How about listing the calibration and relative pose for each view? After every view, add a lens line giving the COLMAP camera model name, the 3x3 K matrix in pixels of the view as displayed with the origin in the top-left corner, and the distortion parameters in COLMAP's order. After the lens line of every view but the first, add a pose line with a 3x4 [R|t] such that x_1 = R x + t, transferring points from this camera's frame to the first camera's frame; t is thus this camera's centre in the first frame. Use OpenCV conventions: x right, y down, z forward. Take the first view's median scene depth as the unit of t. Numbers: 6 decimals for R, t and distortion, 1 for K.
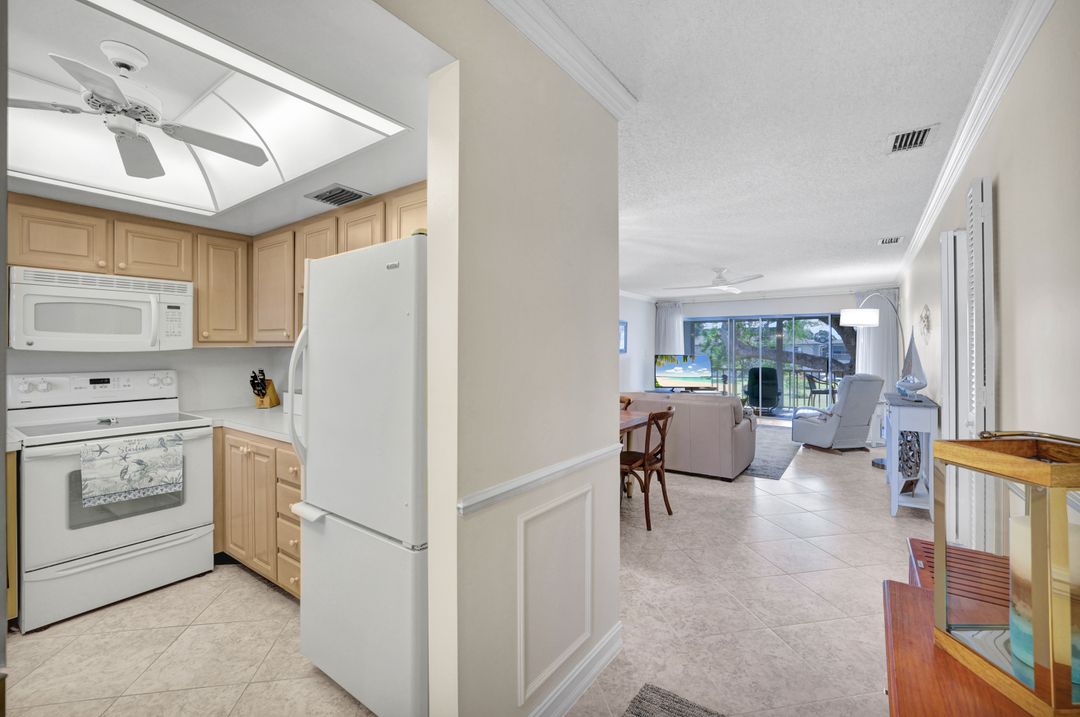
lens RADIAL K [[471.8, 0, 532.9], [0, 471.8, 349.0], [0, 0, 1]] dist [-0.051933, 0.022430]
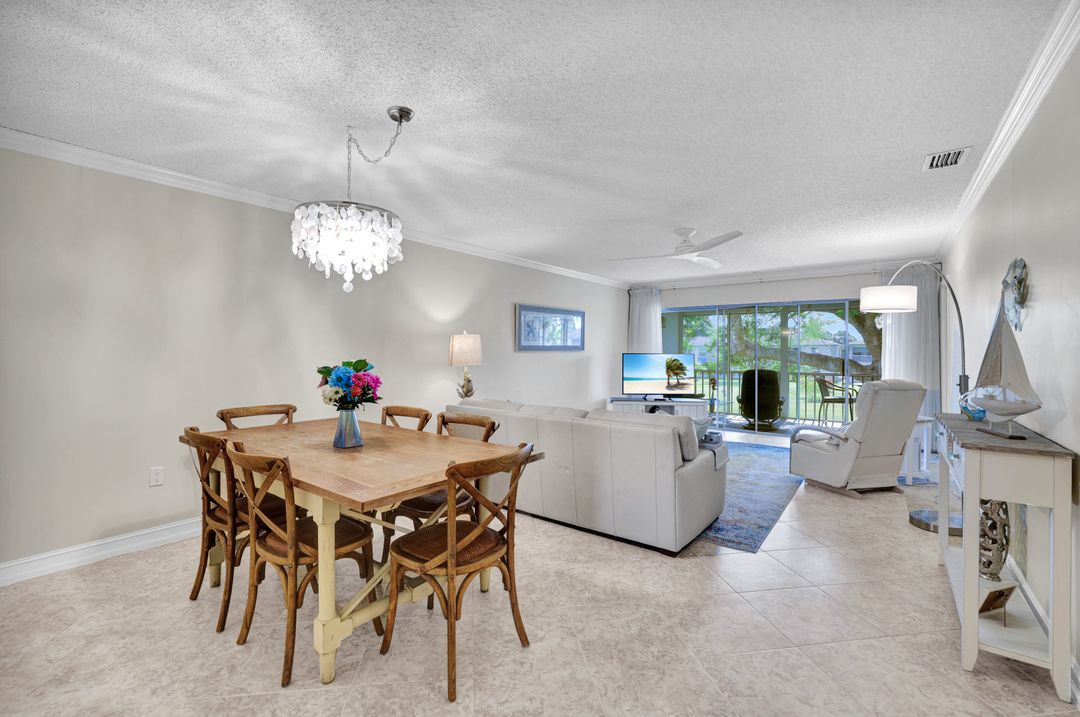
lens RADIAL K [[471.8, 0, 532.9], [0, 471.8, 349.0], [0, 0, 1]] dist [-0.051933, 0.022430]
pose [[0.999520, 0.002888, -0.030855, 0.180472], [-0.002964, 0.999993, -0.002430, 0.010707], [0.030847, 0.002520, 0.999521, 0.269347]]
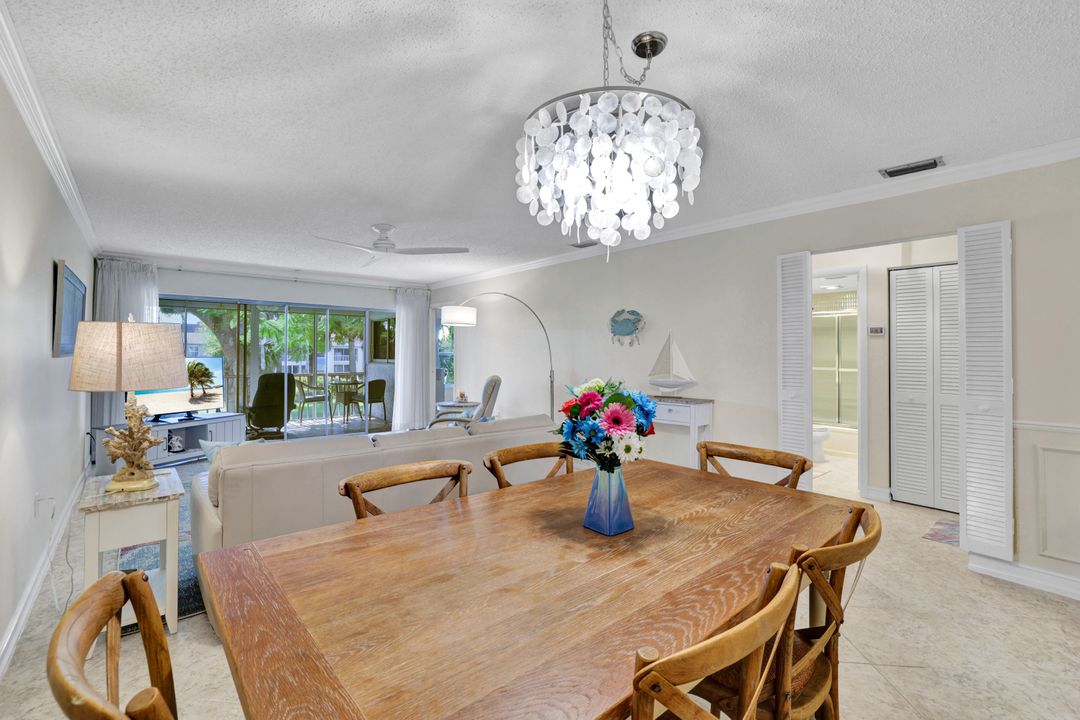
lens RADIAL K [[471.8, 0, 532.9], [0, 471.8, 350.5], [0, 0, 1]] dist [-0.051933, 0.022430]
pose [[0.234407, 0.008552, 0.972101, -0.176466], [-0.010808, 0.999922, -0.006190, 0.005860], [-0.972079, -0.009055, 0.234481, 0.601702]]
